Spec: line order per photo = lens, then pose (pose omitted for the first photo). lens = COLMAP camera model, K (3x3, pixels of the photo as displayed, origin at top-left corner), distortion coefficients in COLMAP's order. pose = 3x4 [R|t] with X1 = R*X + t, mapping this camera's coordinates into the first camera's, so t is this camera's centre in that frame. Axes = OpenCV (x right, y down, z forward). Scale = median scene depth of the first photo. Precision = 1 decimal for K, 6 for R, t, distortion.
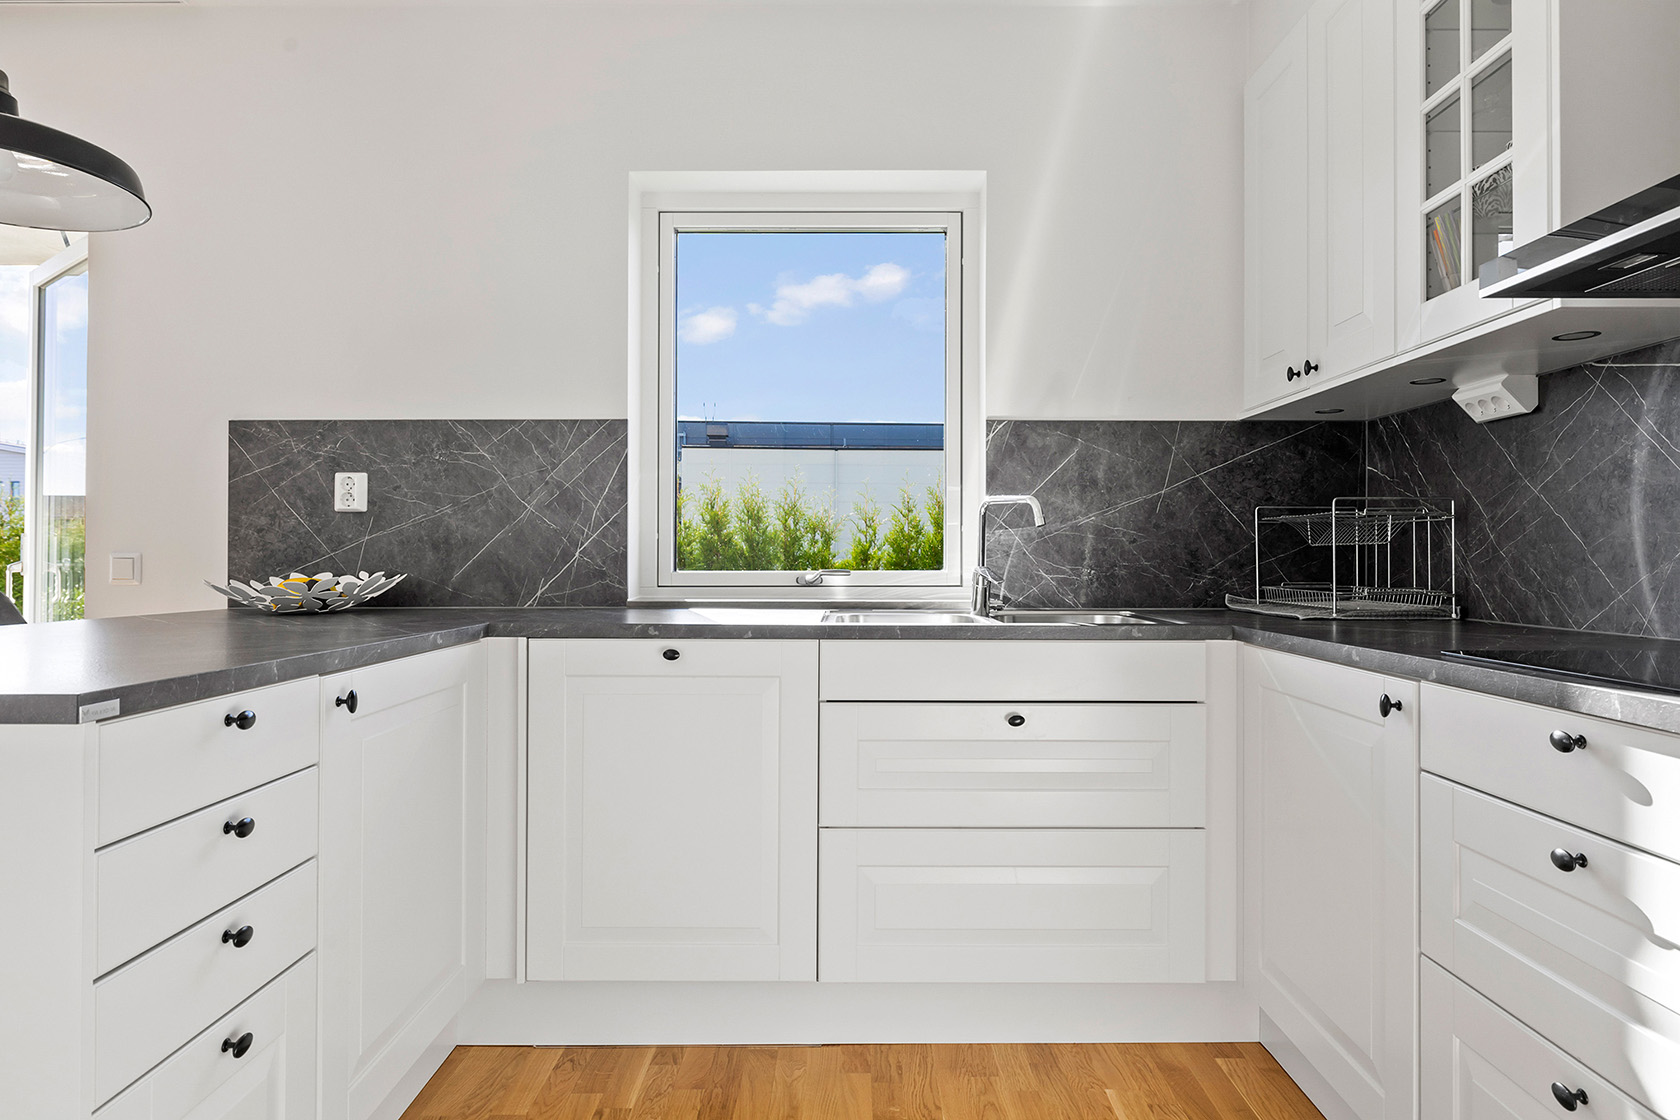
lens RADIAL K [[907.5, 0, 840.0], [0, 907.5, 560.0], [0, 0, 1]] dist [-0.001309, -0.000034]
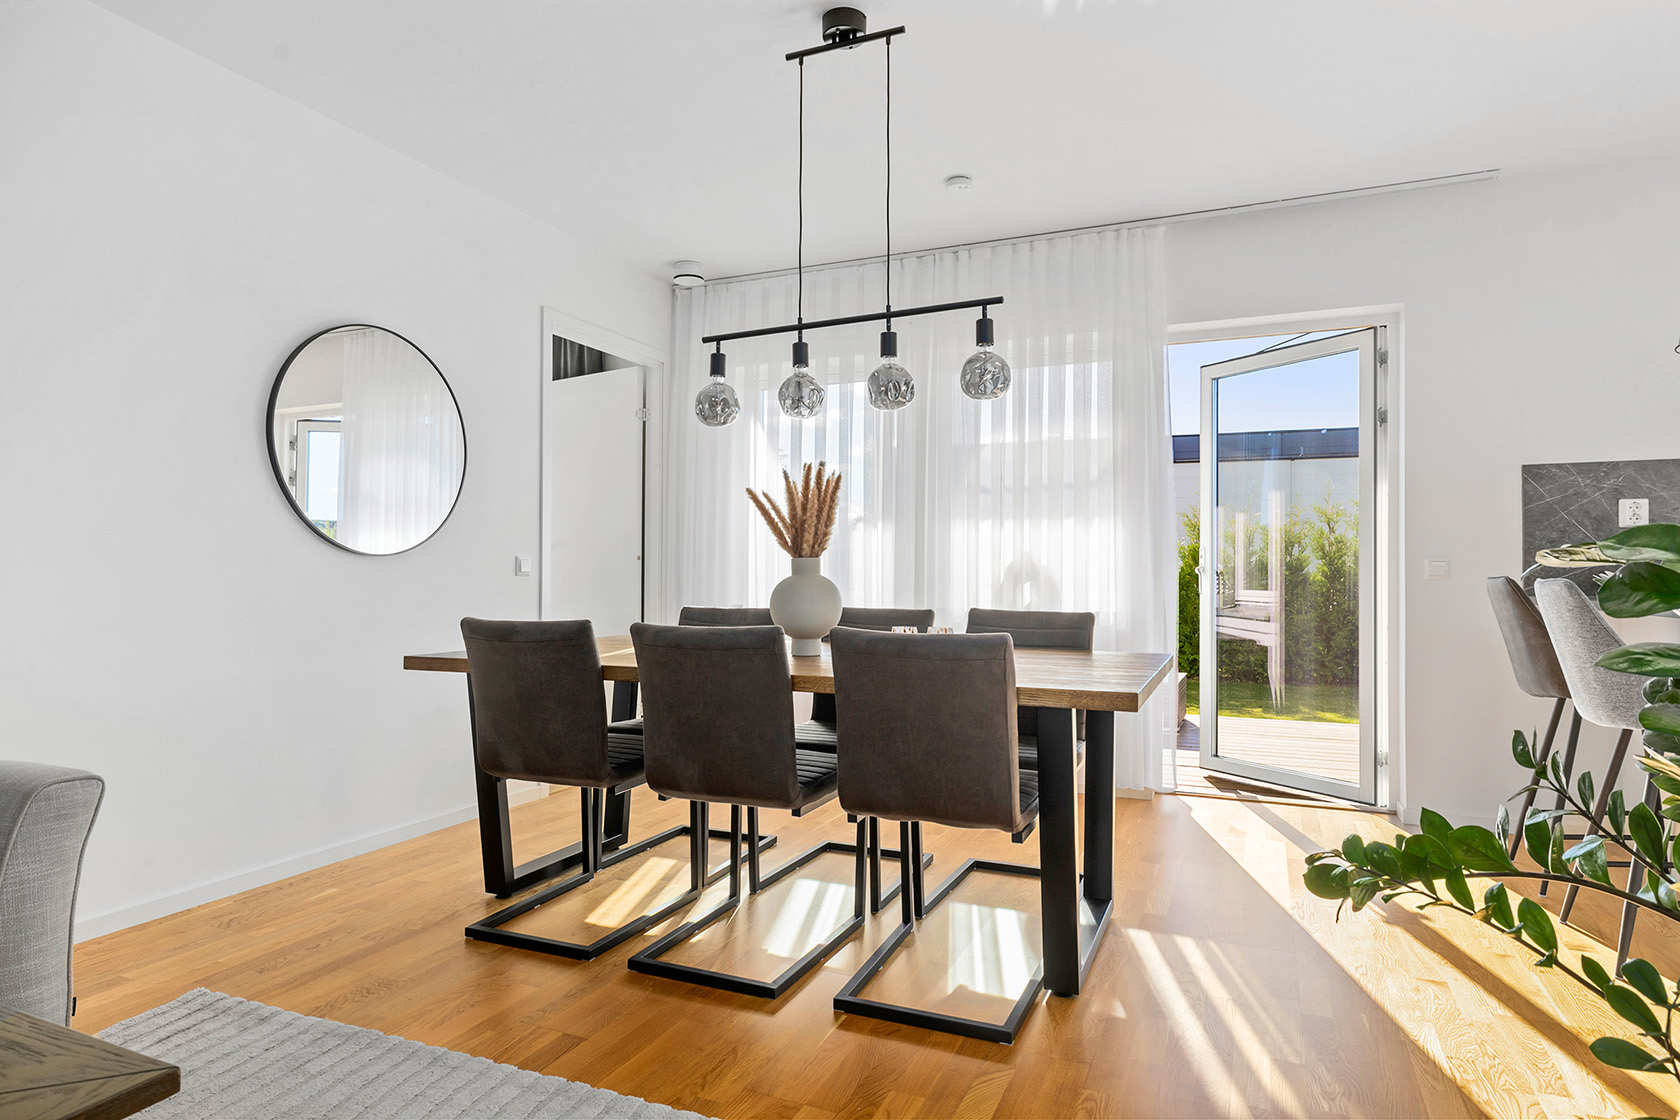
lens RADIAL K [[923.9, 0, 821.7], [0, 923.9, 569.3], [0, 0, 1]] dist [0.000223, 0.000160]
pose [[0.910863, 0.003121, -0.412697, -1.080400], [-0.008130, 0.999913, -0.010384, 0.034731], [0.412629, 0.012814, 0.910809, -0.780849]]
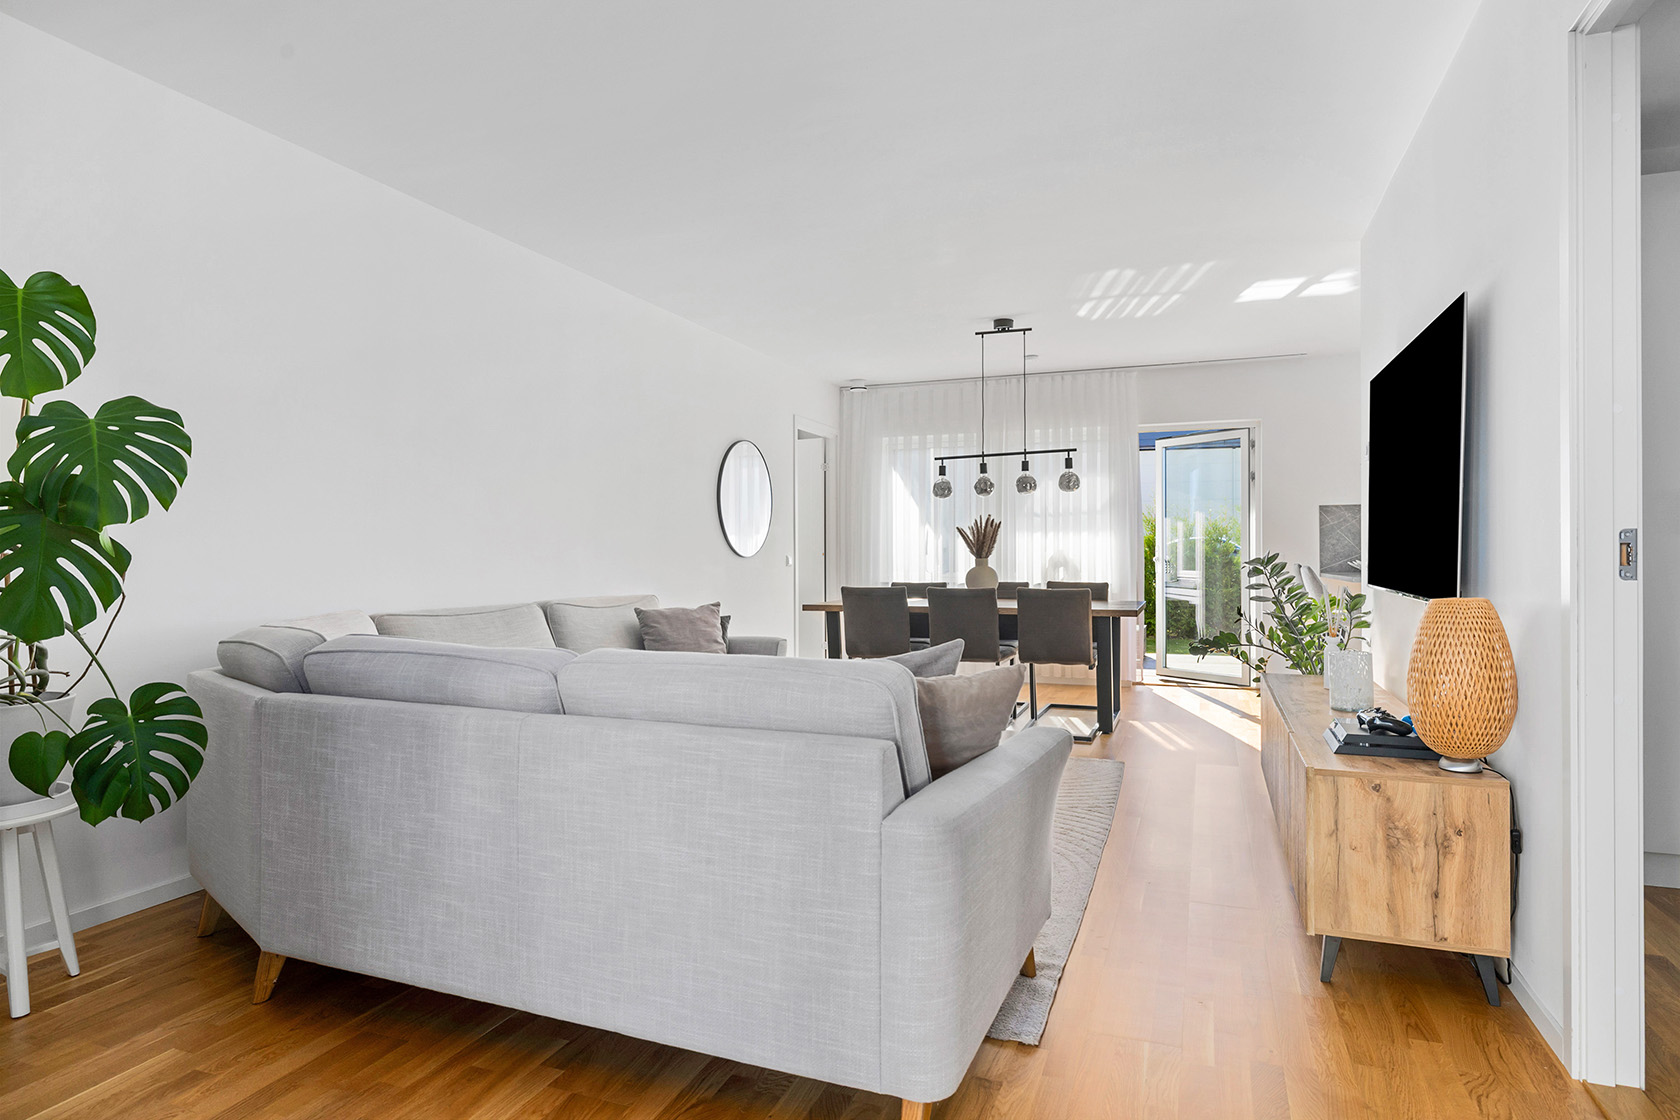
lens RADIAL K [[907.5, 0, 840.0], [0, 907.5, 560.0], [0, 0, 1]] dist [-0.001309, -0.000034]
pose [[0.933658, 0.000258, -0.358165, -1.050494], [-0.000647, 0.999999, -0.000966, 0.016628], [0.358165, 0.001133, 0.933658, -2.119798]]
